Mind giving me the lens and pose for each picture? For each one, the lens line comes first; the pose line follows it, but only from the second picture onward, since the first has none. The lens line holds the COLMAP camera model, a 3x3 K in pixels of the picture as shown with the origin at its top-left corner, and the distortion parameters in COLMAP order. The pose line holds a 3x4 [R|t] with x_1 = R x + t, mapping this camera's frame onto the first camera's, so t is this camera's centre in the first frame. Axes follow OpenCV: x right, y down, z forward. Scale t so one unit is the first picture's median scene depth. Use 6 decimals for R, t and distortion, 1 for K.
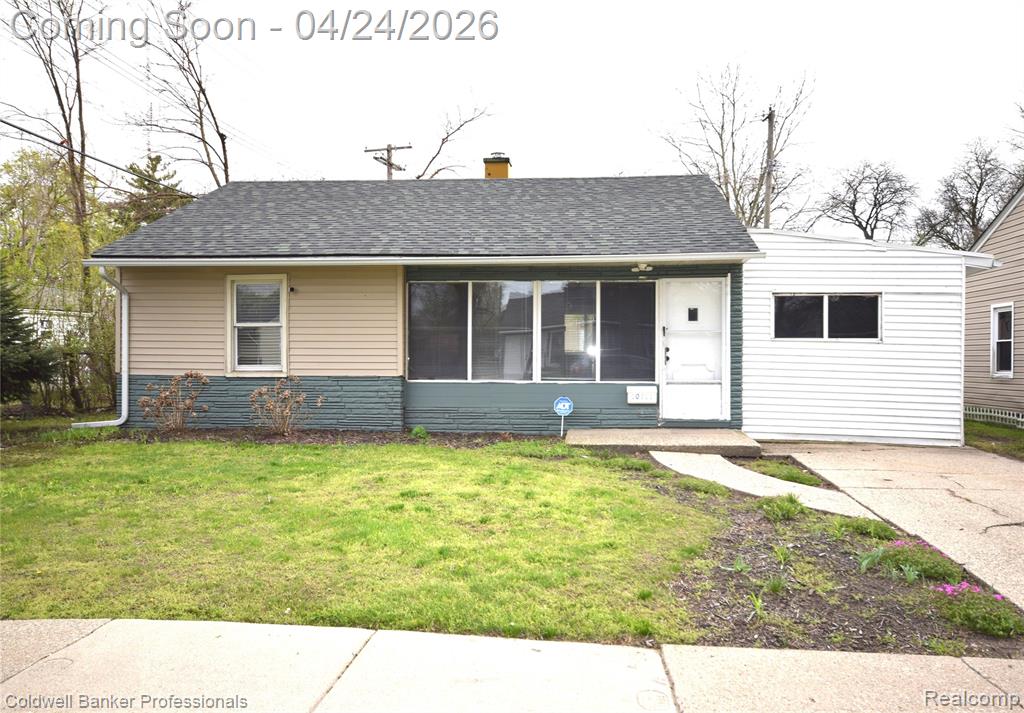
lens RADIAL K [[885.1, 0, 512.9], [0, 885.1, 351.3], [0, 0, 1]] dist [-0.004514, 0.007794]
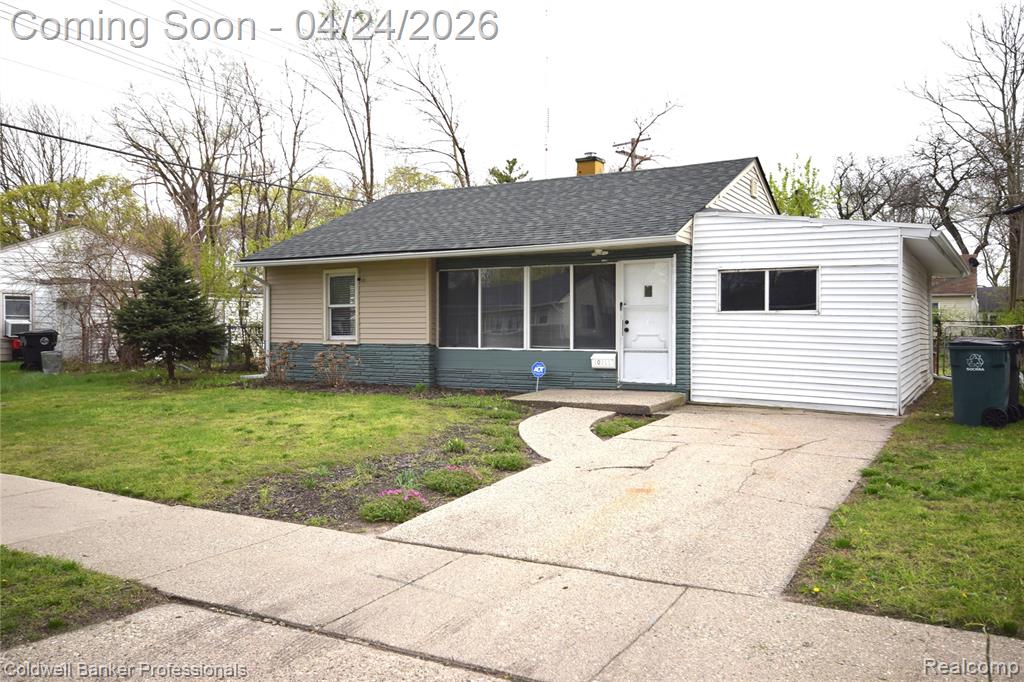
lens RADIAL K [[824.8, 0, 511.5], [0, 824.8, 346.0], [0, 0, 1]] dist [-0.013391, -0.008406]
pose [[0.907467, 0.005299, -0.420090, 0.490531], [0.006226, 0.999641, 0.026057, 0.000148], [0.420077, -0.026262, 0.907108, -0.039734]]
